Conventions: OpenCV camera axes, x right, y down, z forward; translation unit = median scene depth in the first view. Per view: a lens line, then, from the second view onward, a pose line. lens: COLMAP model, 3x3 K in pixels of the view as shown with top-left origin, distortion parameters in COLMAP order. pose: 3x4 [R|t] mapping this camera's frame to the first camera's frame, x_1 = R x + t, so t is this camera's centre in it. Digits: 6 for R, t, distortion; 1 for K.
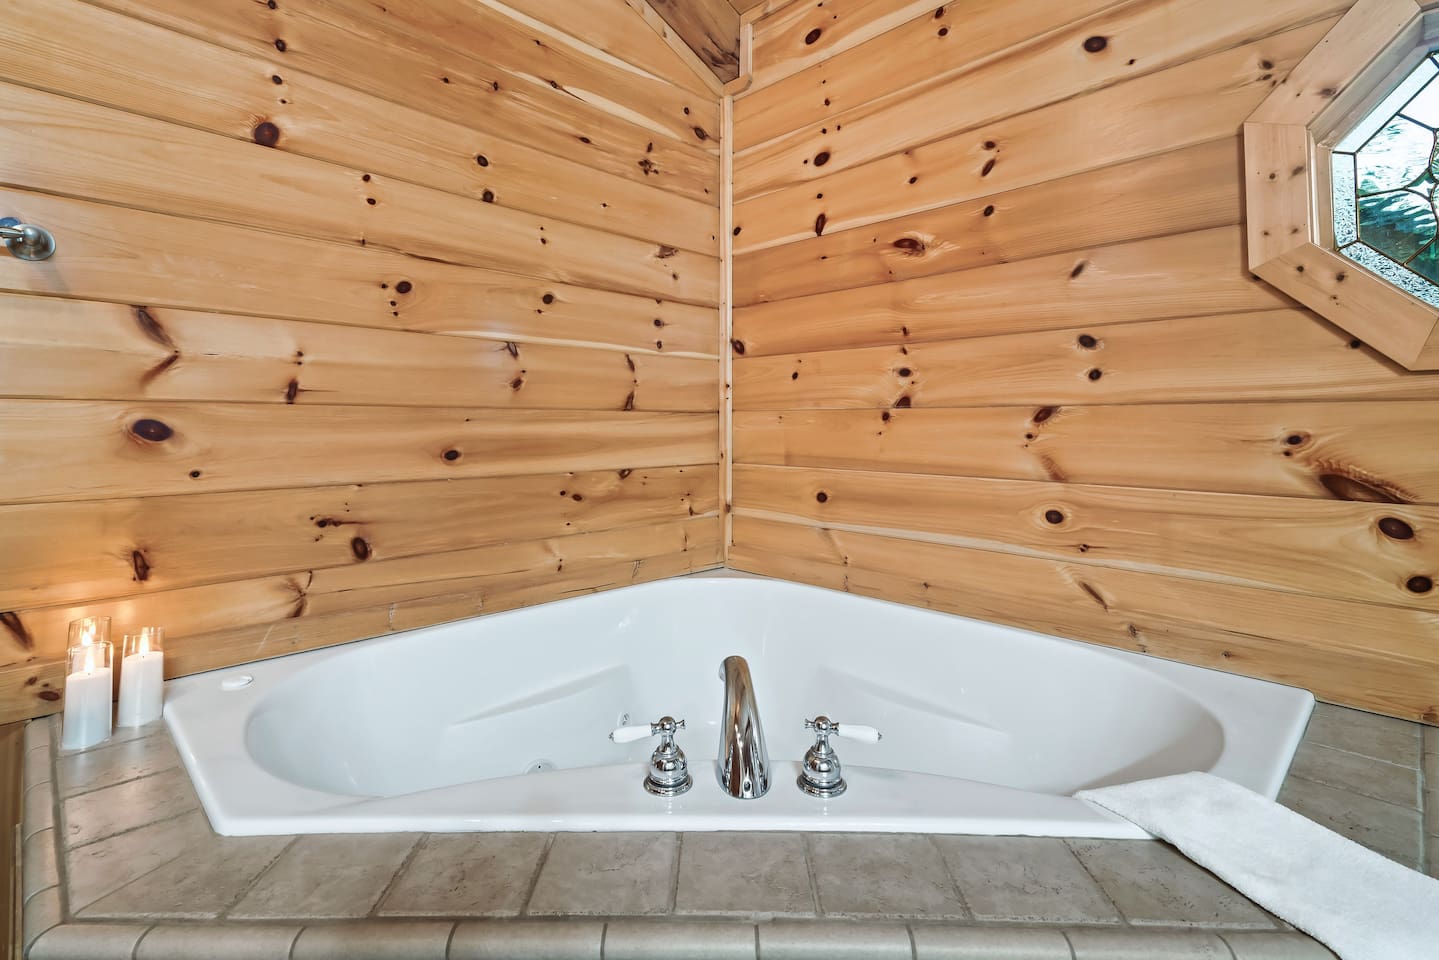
lens RADIAL K [[690.1, 0, 698.0], [0, 690.1, 398.1], [0, 0, 1]] dist [0.026229, -0.000839]
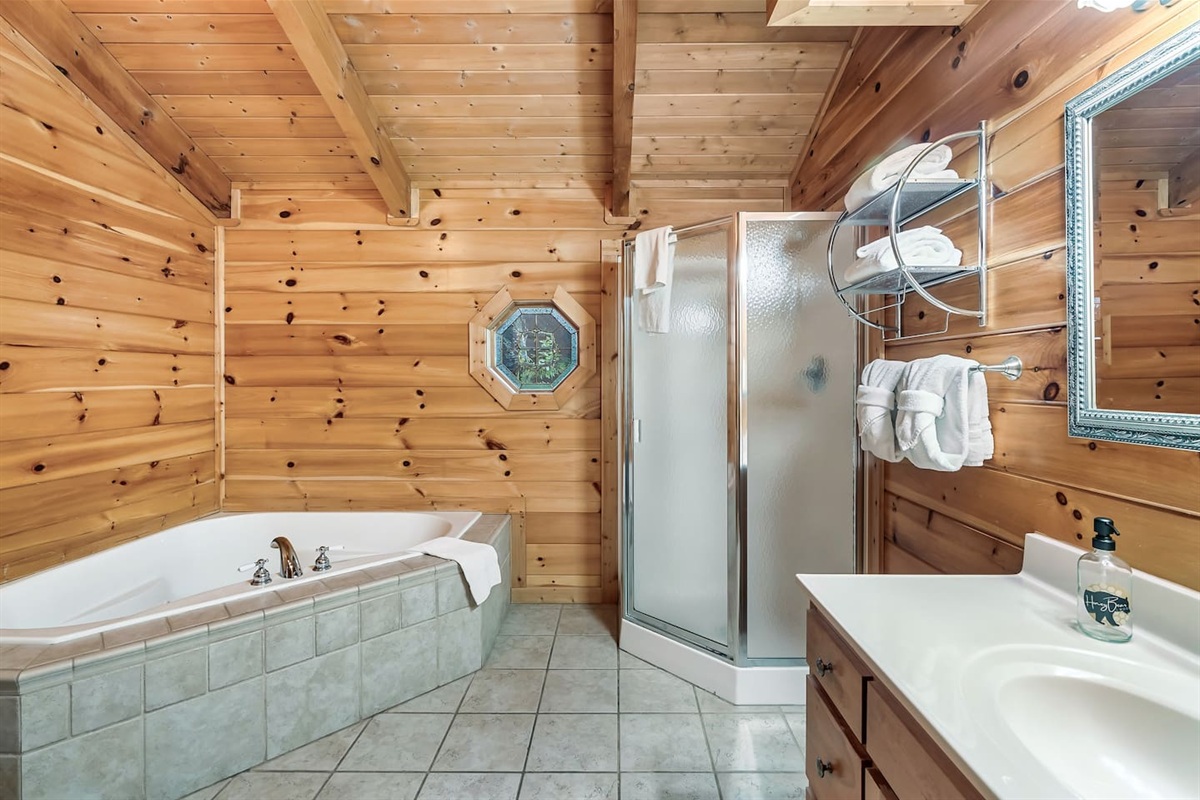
lens RADIAL K [[507.3, 0, 599.0], [0, 507.3, 392.1], [0, 0, 1]] dist [0.013039, 0.000299]
pose [[0.691865, -0.007400, 0.721989, -0.280565], [-0.029985, 0.998790, 0.038971, -0.155106], [-0.721404, -0.048611, 0.690806, -0.648667]]
